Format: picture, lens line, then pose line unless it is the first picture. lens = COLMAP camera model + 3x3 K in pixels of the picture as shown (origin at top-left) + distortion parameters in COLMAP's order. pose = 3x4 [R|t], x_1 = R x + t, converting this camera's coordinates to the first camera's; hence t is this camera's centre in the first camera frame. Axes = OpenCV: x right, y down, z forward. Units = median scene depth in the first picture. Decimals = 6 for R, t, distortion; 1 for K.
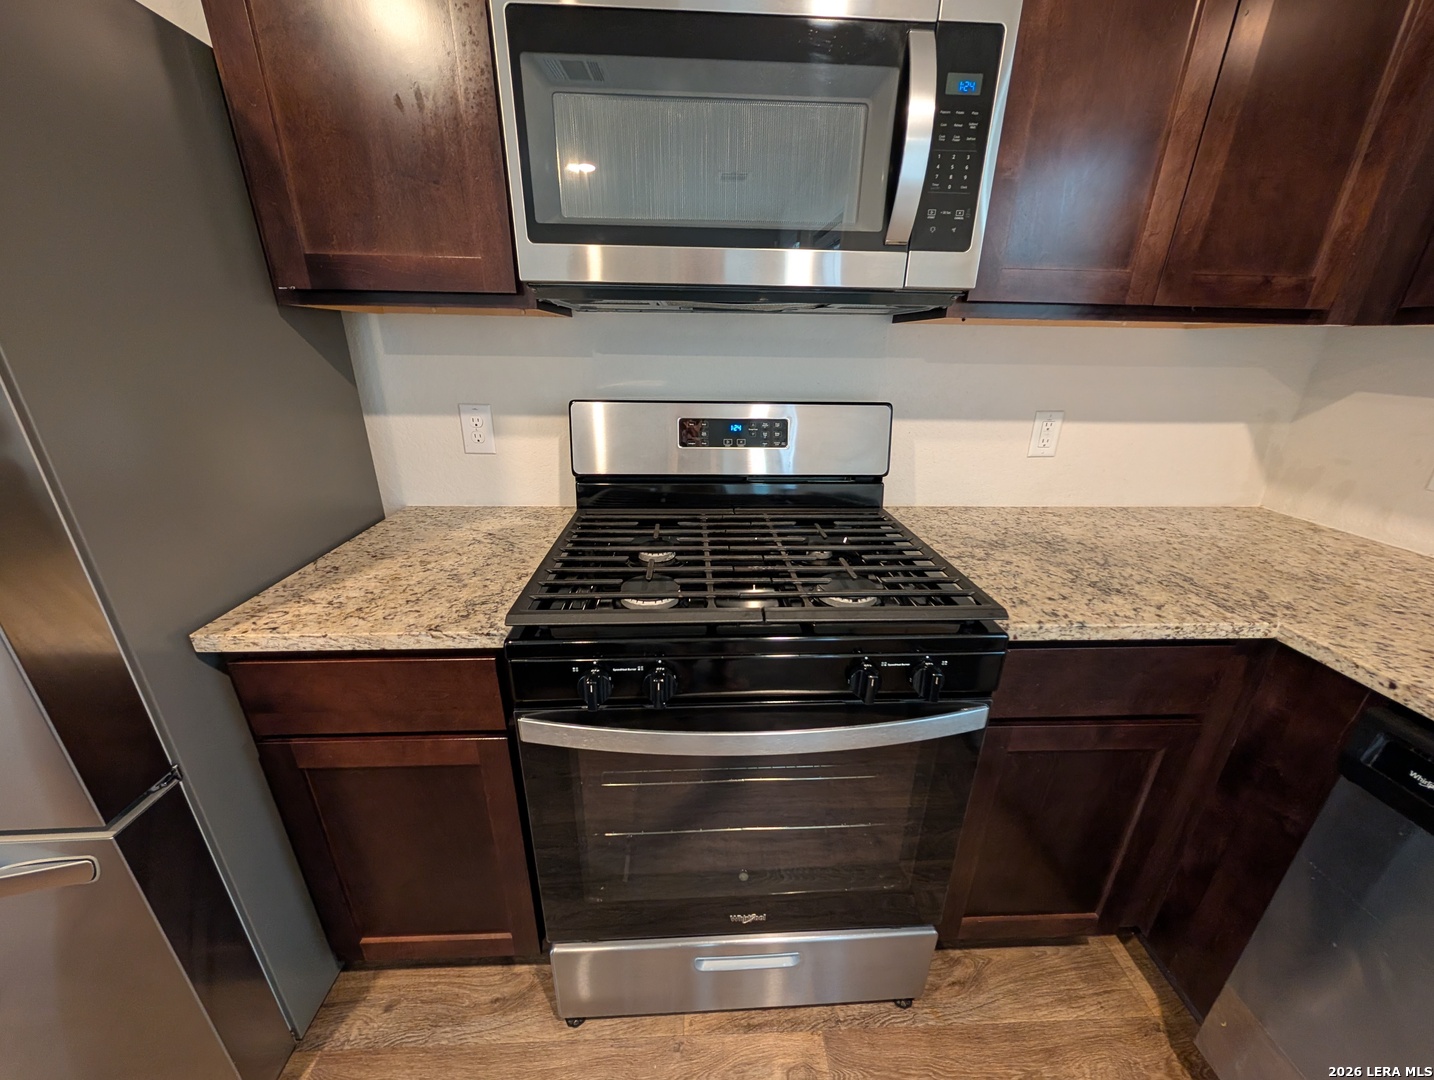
lens RADIAL K [[523.8, 0, 717.0], [0, 523.8, 540.7], [0, 0, 1]] dist [-0.000933, 0.000097]
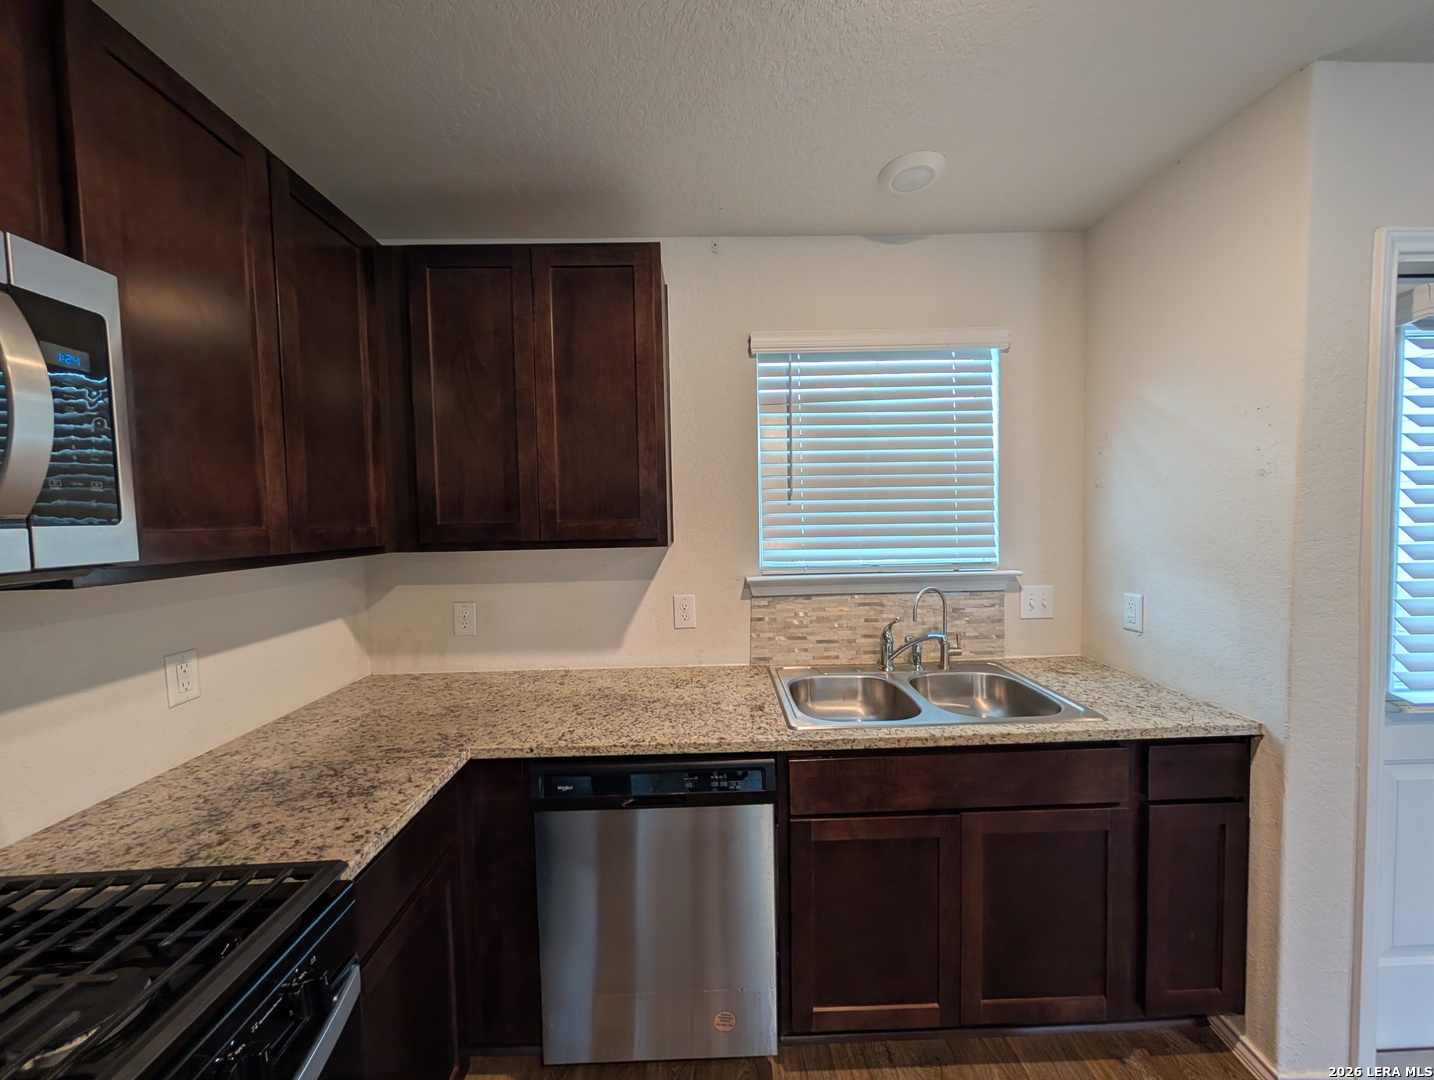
lens RADIAL K [[523.8, 0, 717.0], [0, 523.8, 540.7], [0, 0, 1]] dist [-0.000933, 0.000097]
pose [[0.017186, -0.062308, 0.997909, -0.334254], [0.372415, 0.926640, 0.051444, -0.182630], [-0.927907, 0.370752, 0.039130, 0.051928]]
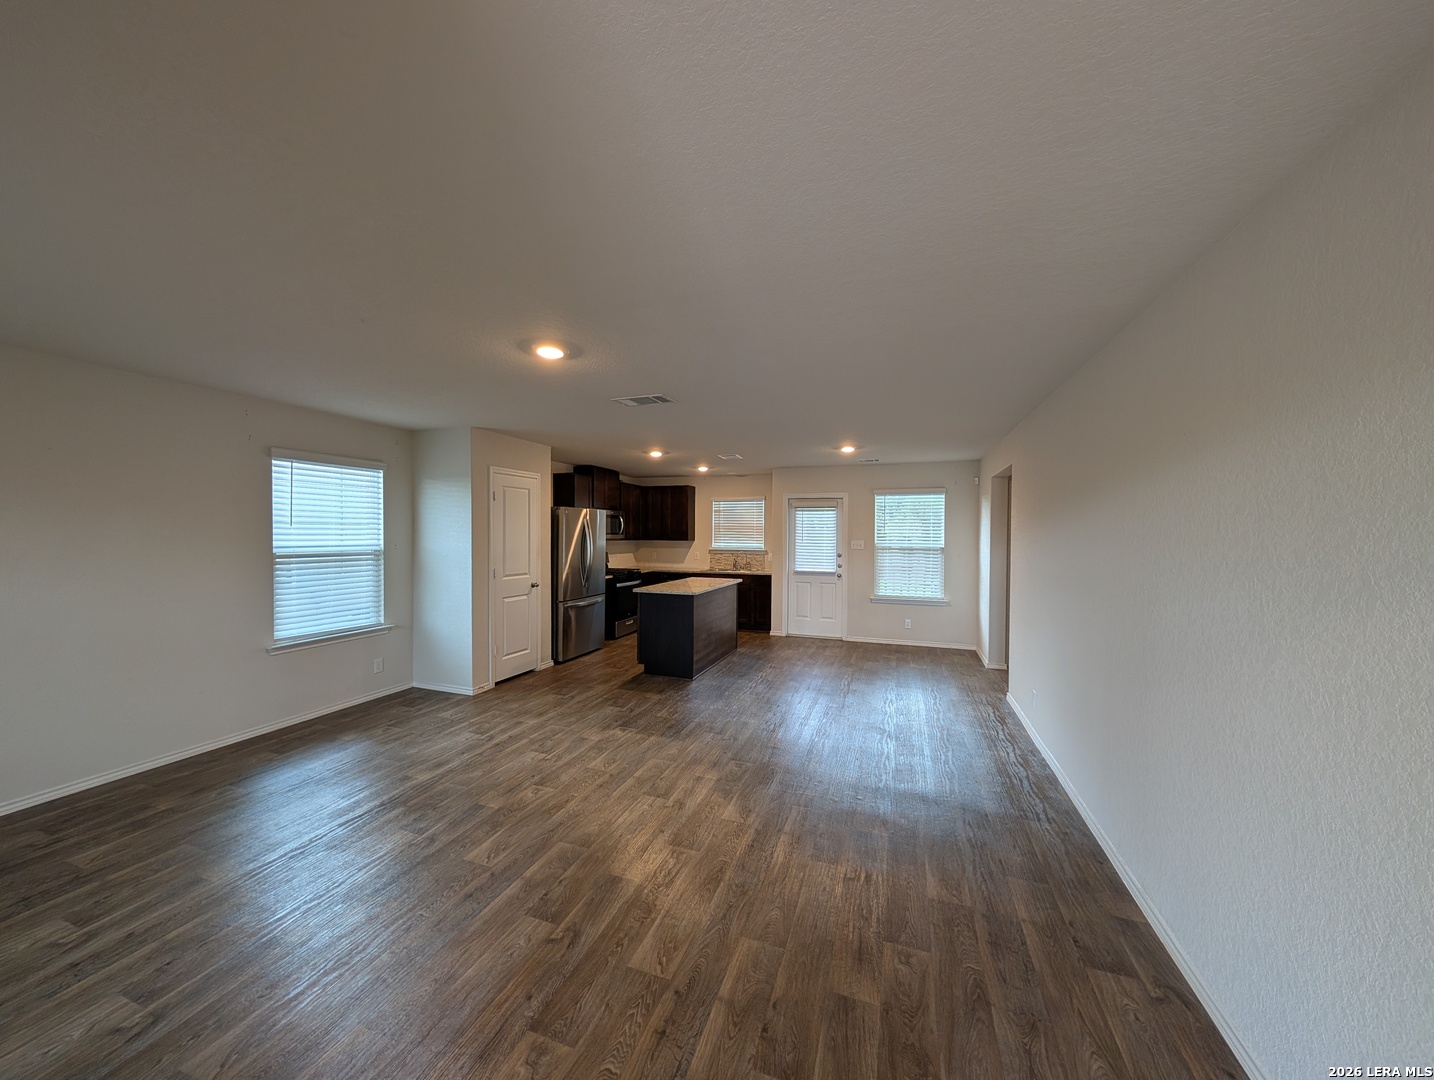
lens RADIAL K [[523.8, 0, 717.0], [0, 523.8, 540.7], [0, 0, 1]] dist [-0.000933, 0.000097]
pose [[0.370915, -0.024157, 0.928353, -6.788003], [0.325153, 0.939763, -0.105458, 0.965060], [-0.869884, 0.340972, 0.356427, -3.347806]]
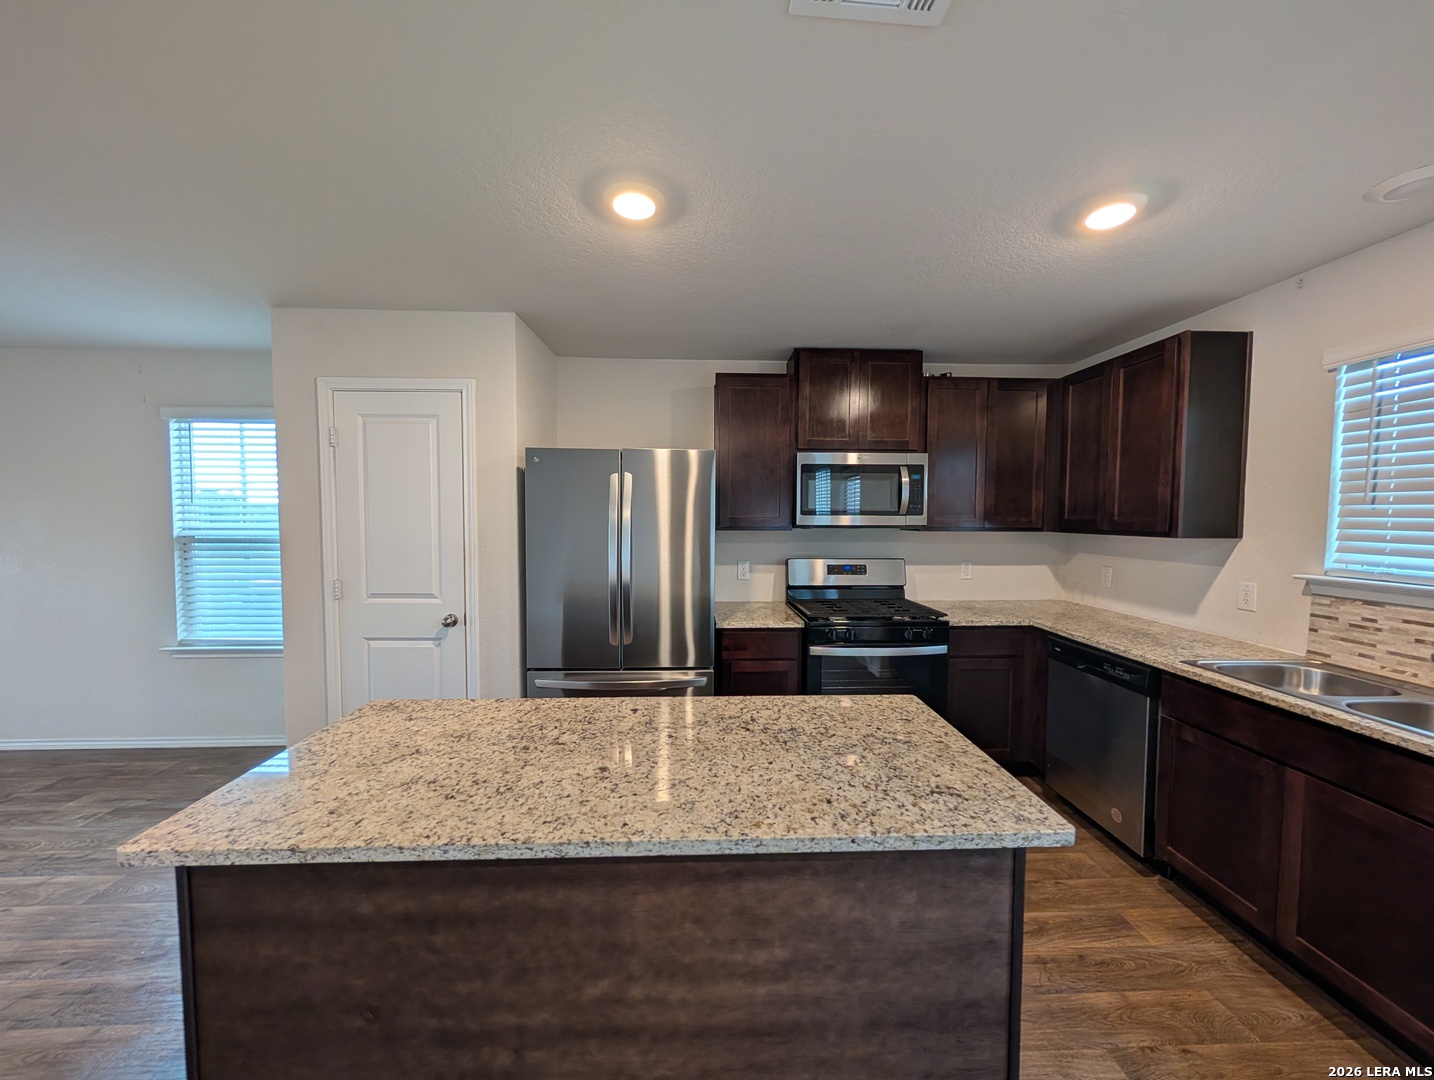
lens RADIAL K [[523.8, 0, 717.0], [0, 523.8, 540.7], [0, 0, 1]] dist [-0.000933, 0.000097]
pose [[0.999947, -0.010292, 0.000885, -0.811666], [0.010068, 0.951788, -0.306592, 0.600012], [0.002313, 0.306584, 0.951841, -2.052921]]
